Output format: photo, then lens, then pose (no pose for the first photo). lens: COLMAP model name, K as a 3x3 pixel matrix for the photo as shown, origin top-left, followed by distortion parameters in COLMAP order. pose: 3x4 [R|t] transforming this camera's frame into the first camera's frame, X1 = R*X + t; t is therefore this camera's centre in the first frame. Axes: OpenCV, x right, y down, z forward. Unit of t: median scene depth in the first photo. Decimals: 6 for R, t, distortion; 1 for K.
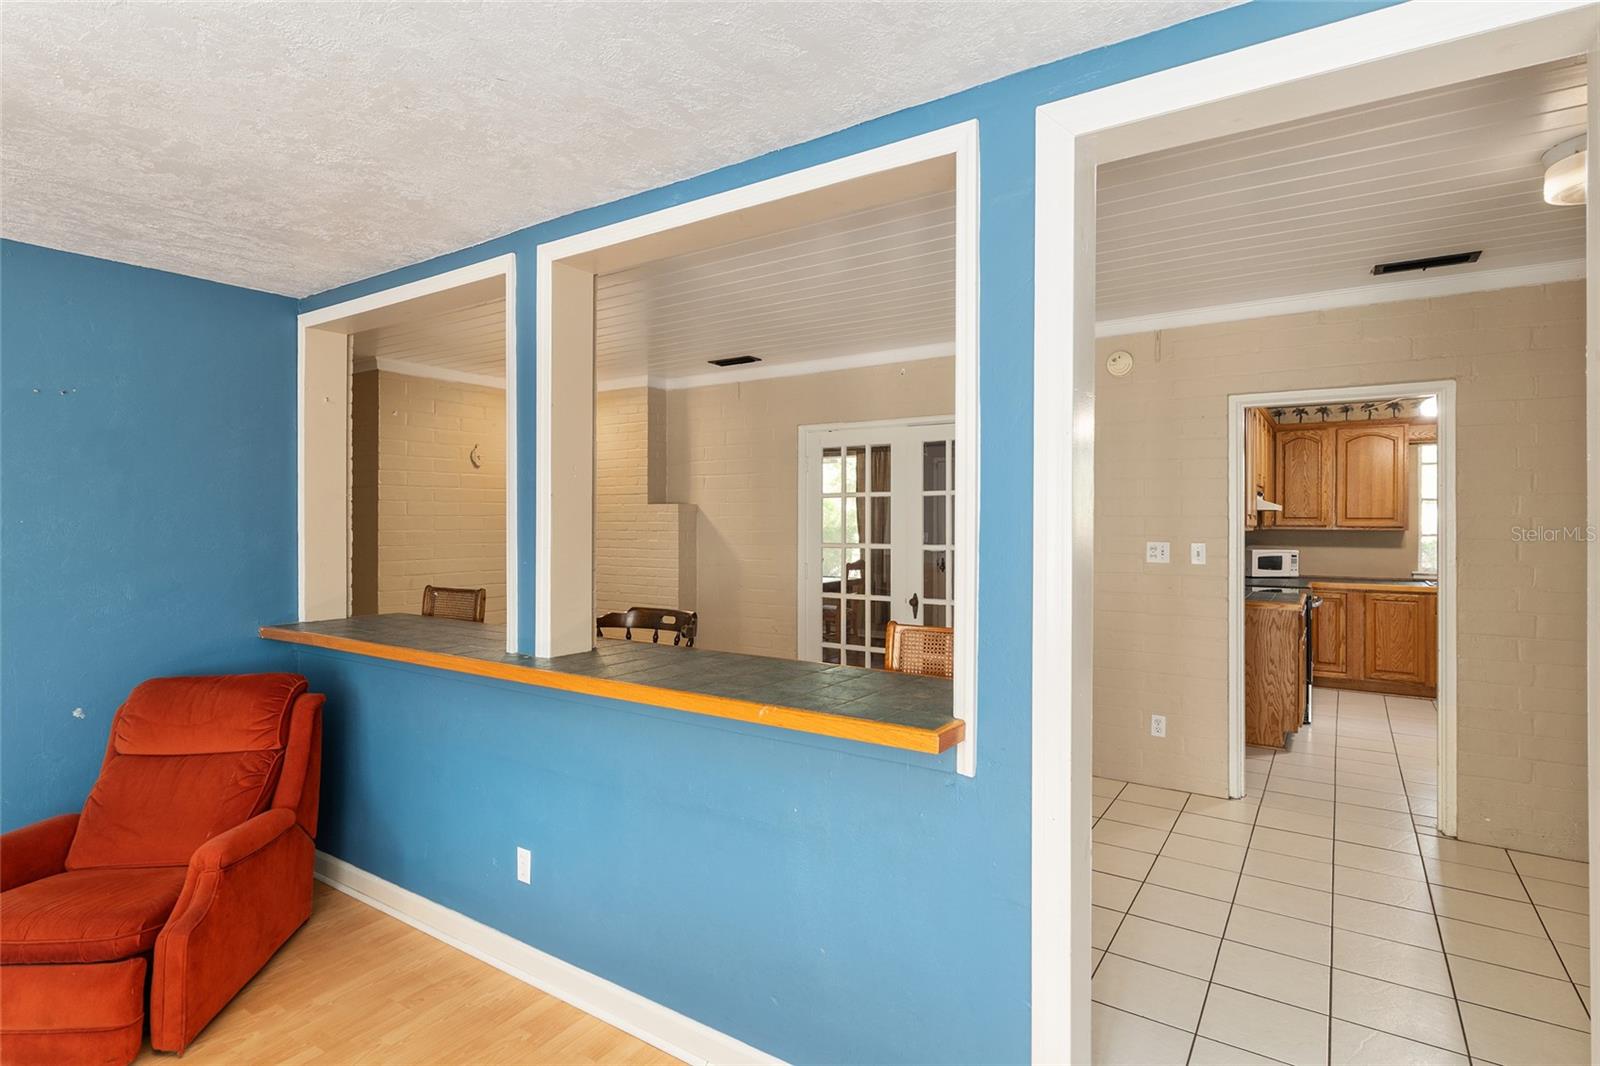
lens RADIAL K [[814.5, 0, 793.3], [0, 814.5, 521.8], [0, 0, 1]] dist [-0.000538, -0.000476]
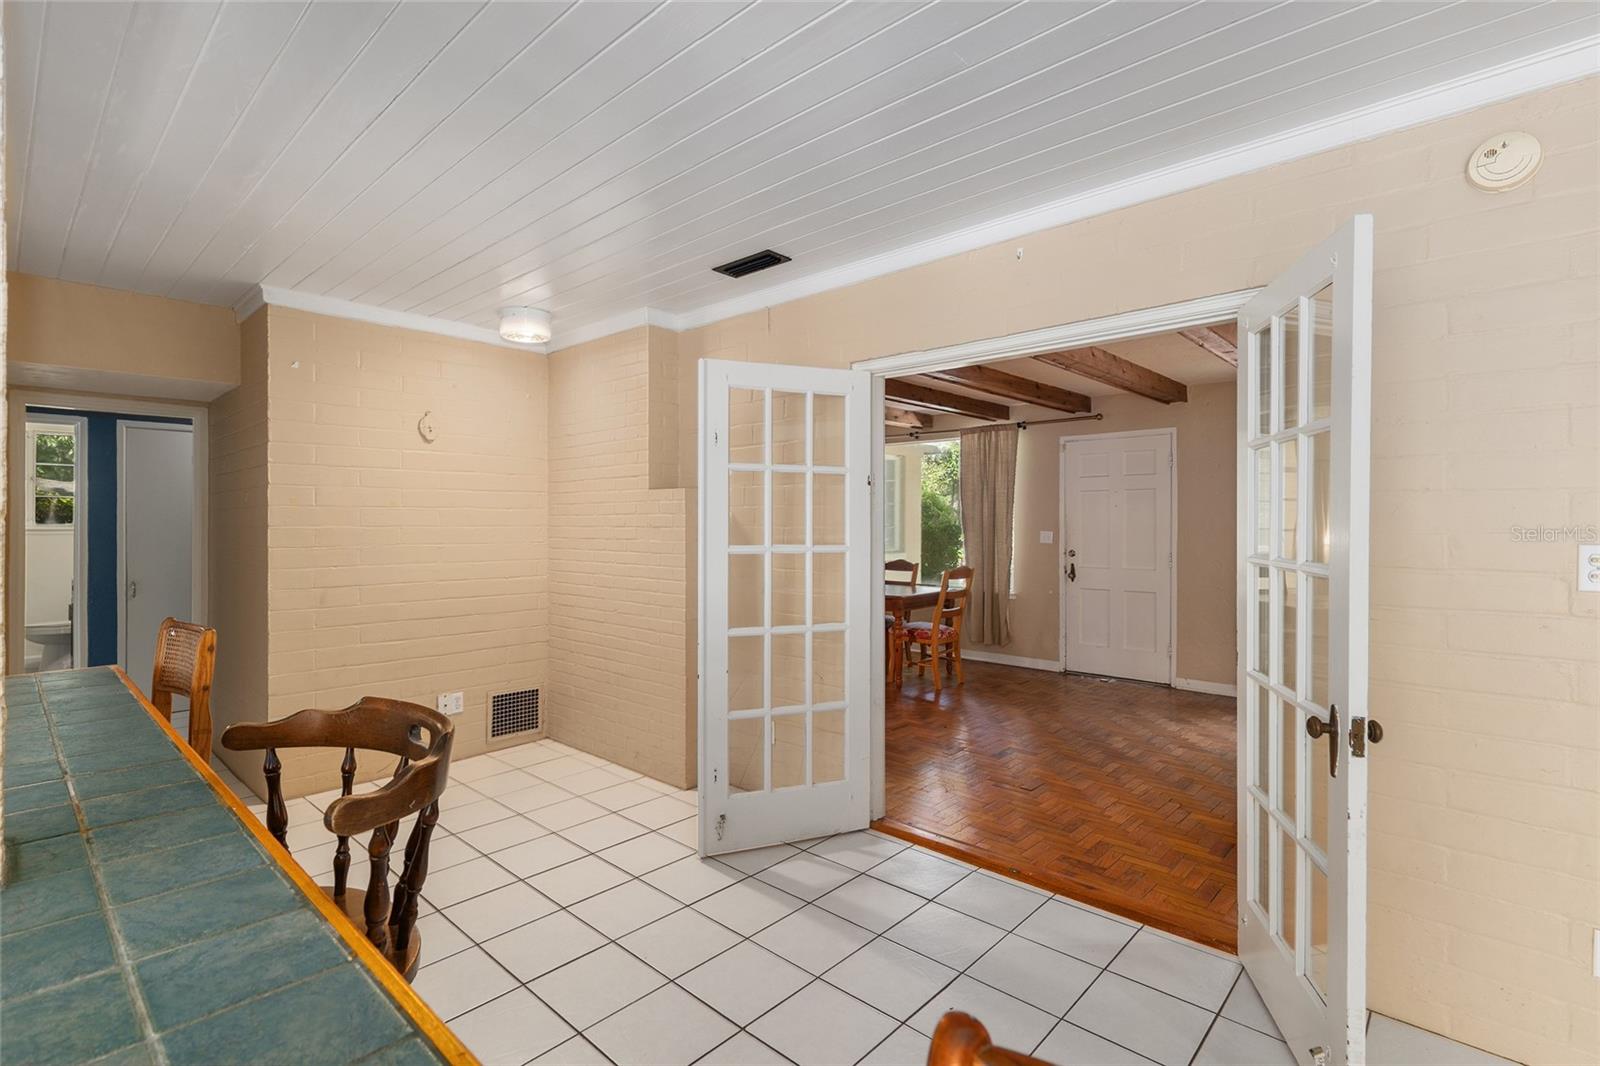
lens RADIAL K [[751.6, 0, 794.3], [0, 751.6, 523.8], [0, 0, 1]] dist [-0.003140, -0.000391]
pose [[0.987687, -0.001957, -0.156432, 0.068399], [0.001769, 0.999998, -0.001338, 0.012431], [0.156434, 0.001045, 0.987688, 0.516027]]
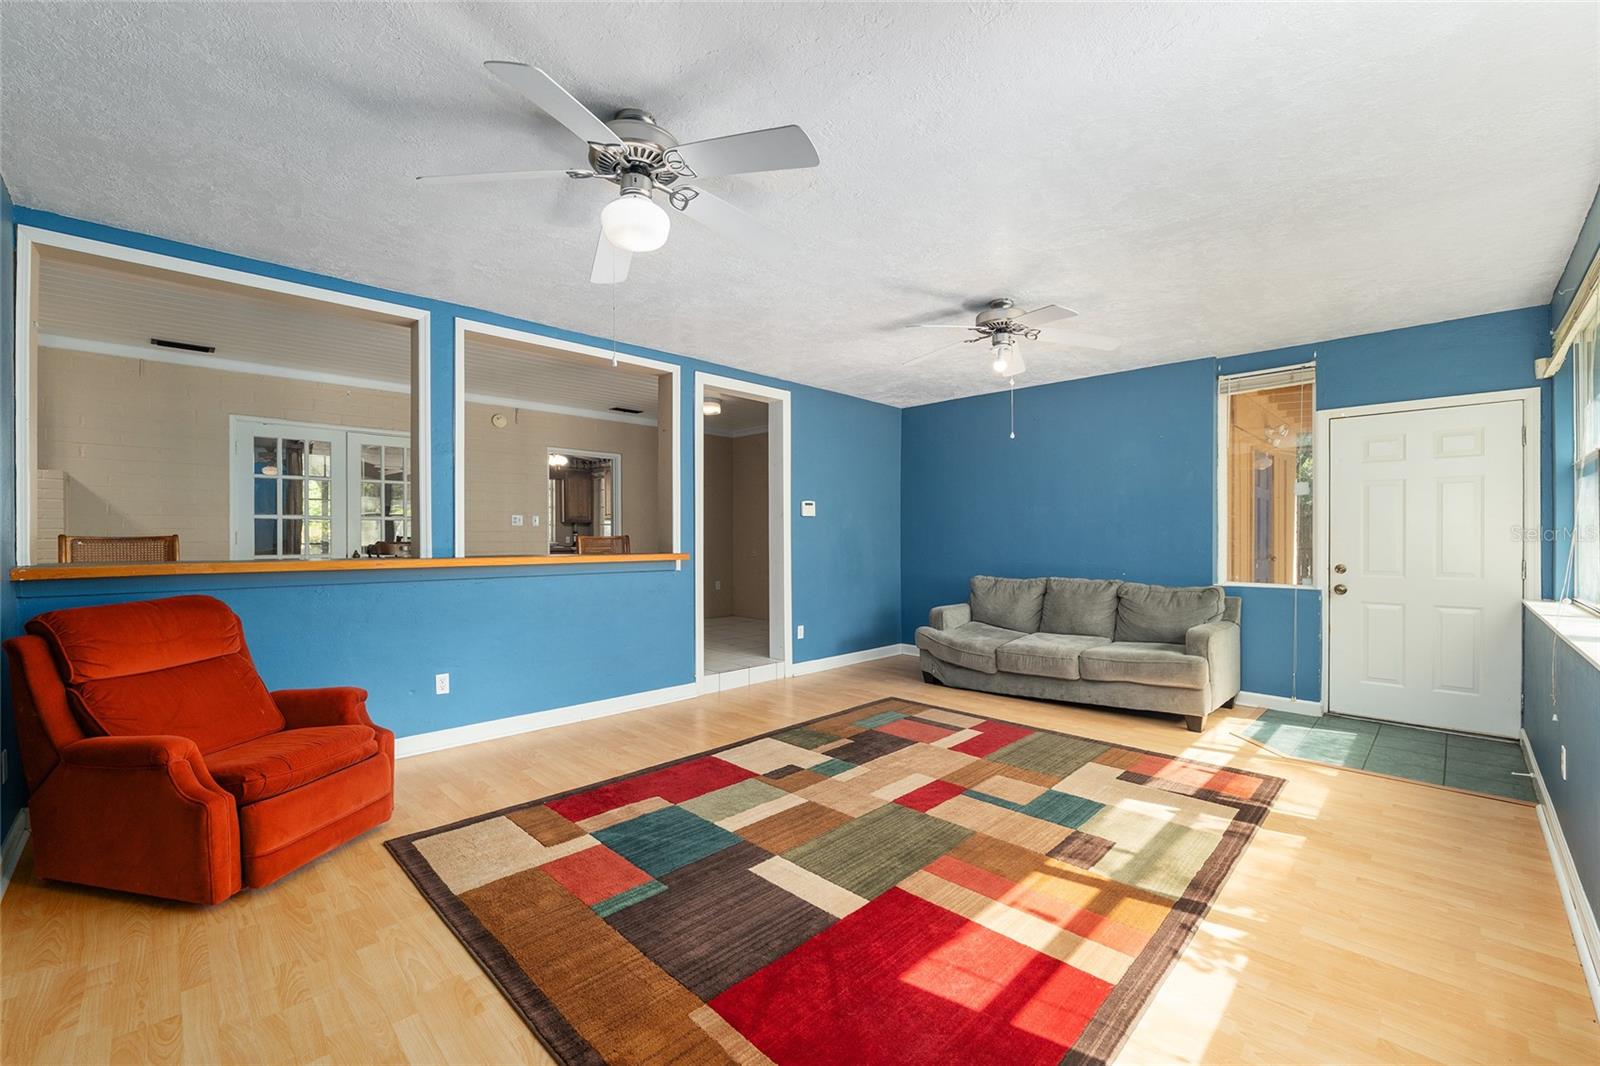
lens RADIAL K [[651.3, 0, 803.2], [0, 651.3, 539.7], [0, 0, 1]] dist [-0.013084, 0.000057]
pose [[0.195595, -0.004594, 0.980674, -0.952484], [0.000683, 0.999989, 0.004548, 0.077719], [-0.980685, -0.000219, 0.195596, 0.010754]]
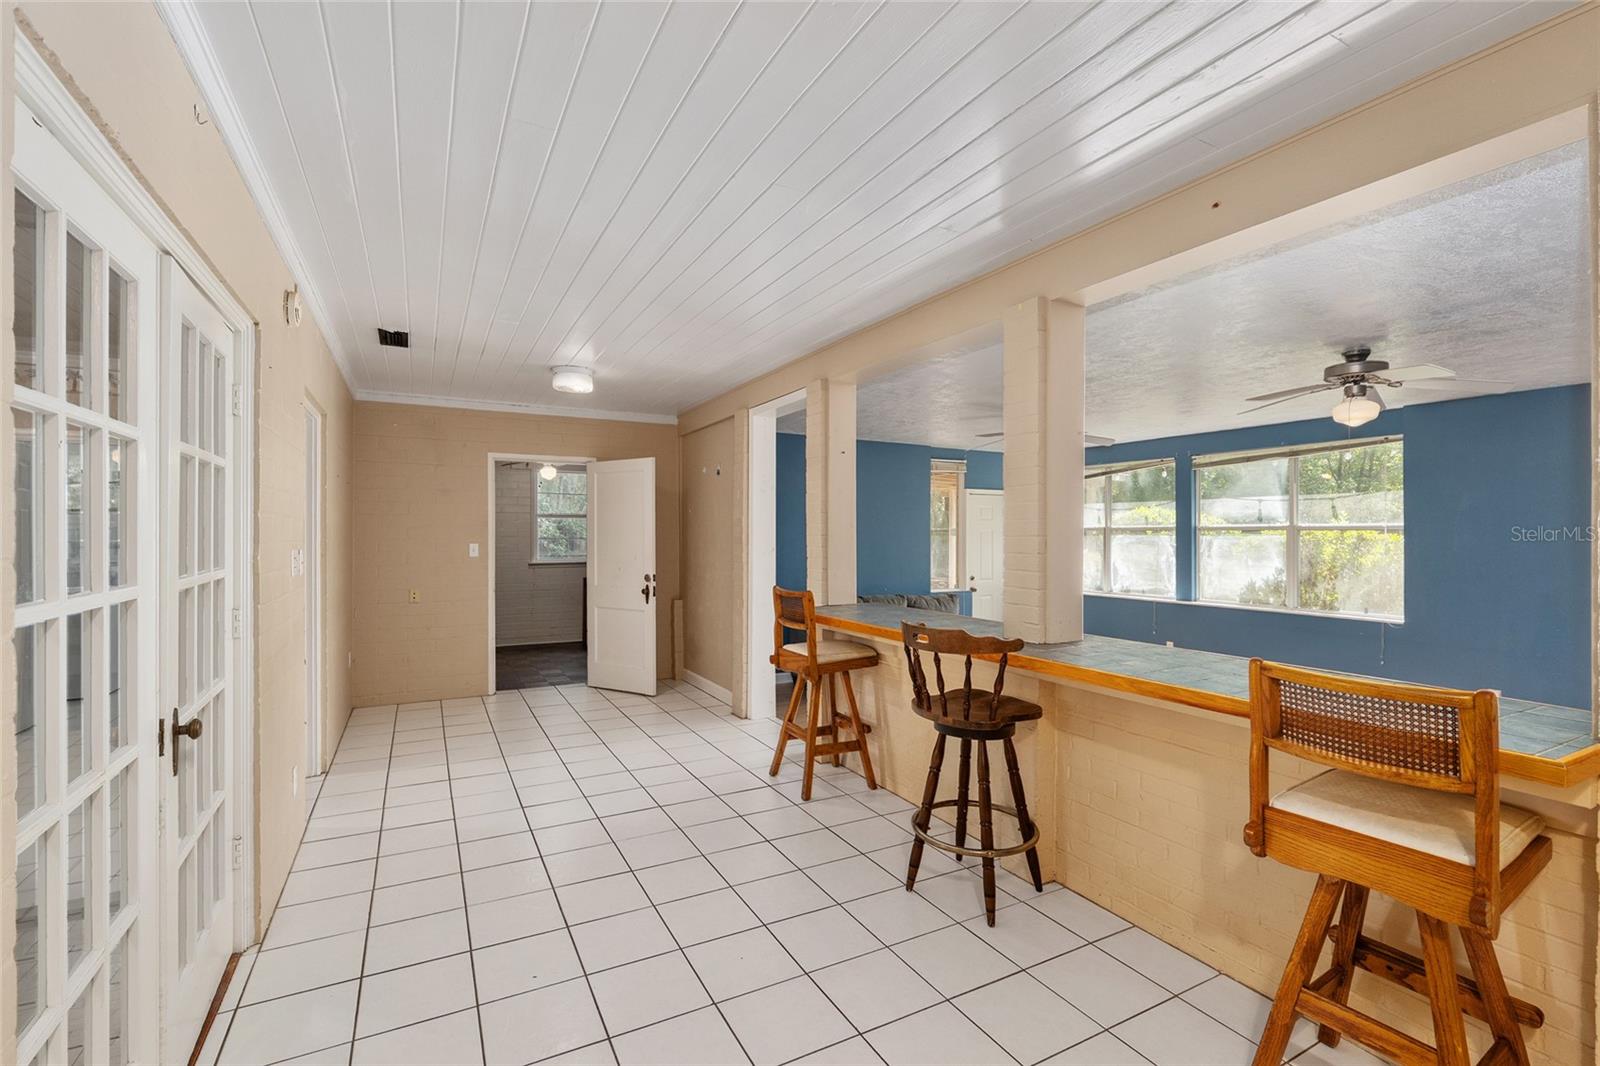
lens RADIAL K [[680.7, 0, 800.7], [0, 680.7, 529.5], [0, 0, 1]] dist [-0.008461, 0.000609]
pose [[-0.886721, 0.000158, 0.462305, -0.259648], [0.001082, 0.999998, 0.001734, -0.011193], [-0.462304, 0.002038, -0.886719, 1.297537]]
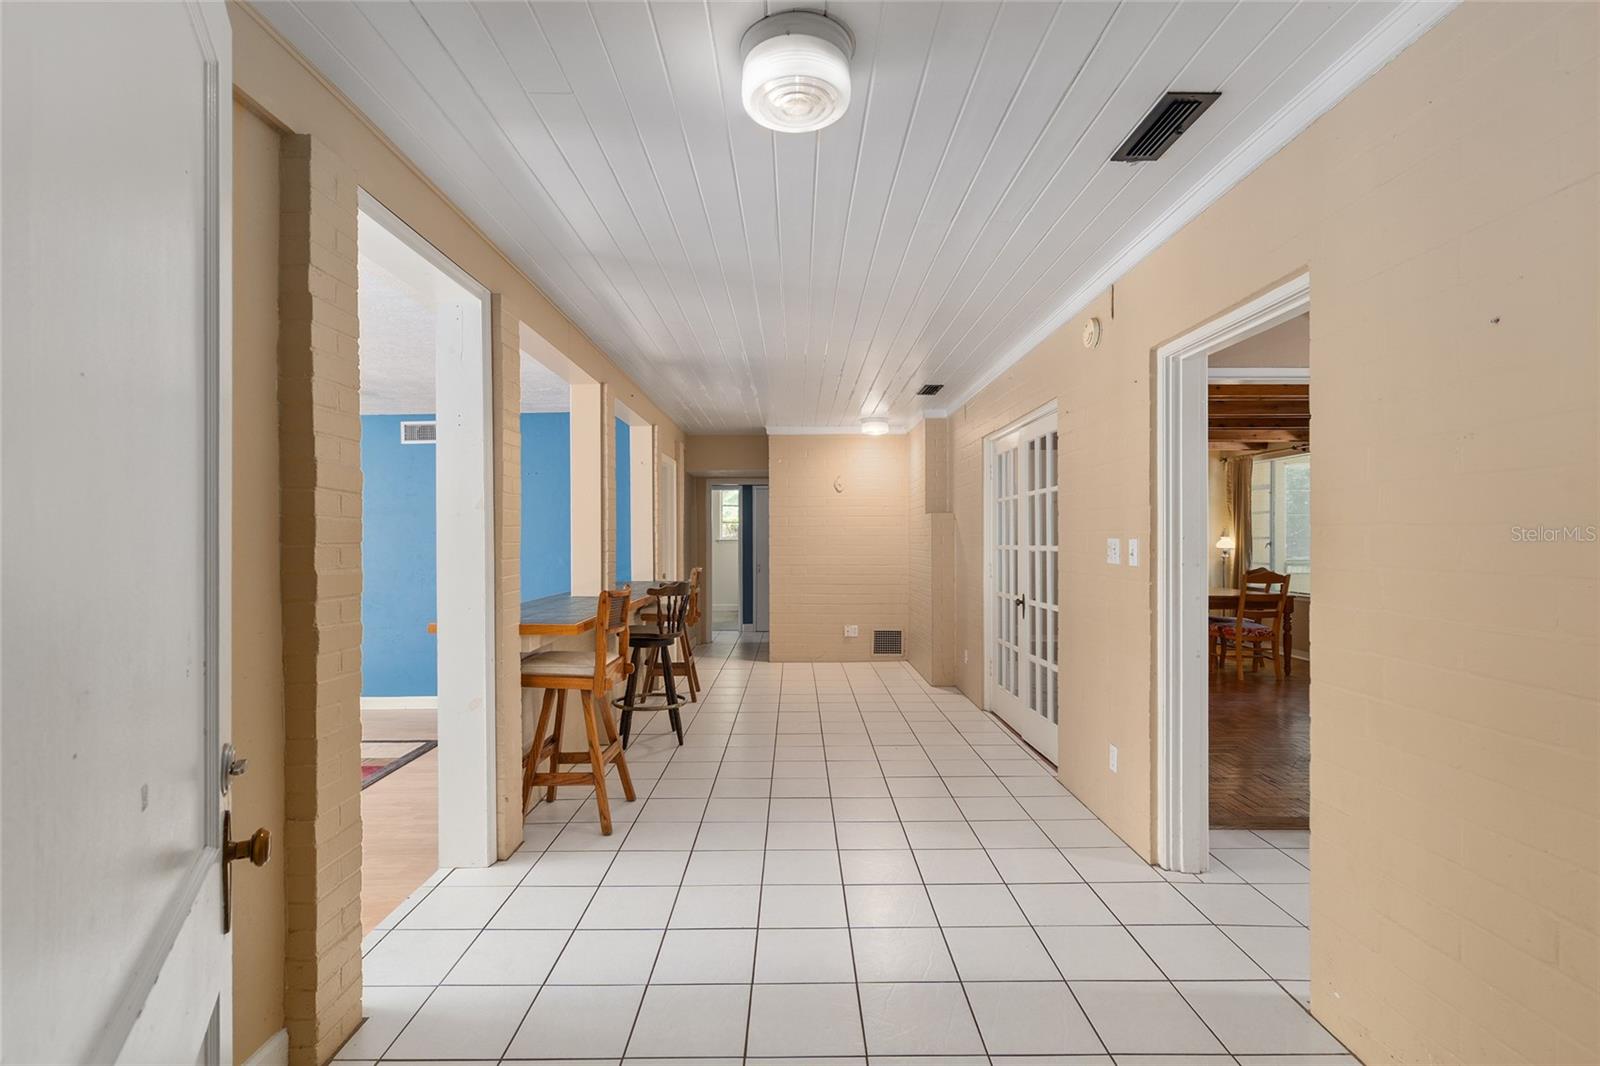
lens RADIAL K [[751.6, 0, 795.5], [0, 751.6, 540.2], [0, 0, 1]] dist [-0.003140, -0.000391]
pose [[0.551174, -0.002567, -0.834386, 0.919028], [0.000013, 0.999995, -0.003068, 0.028961], [0.834390, 0.001680, 0.551171, 0.292663]]
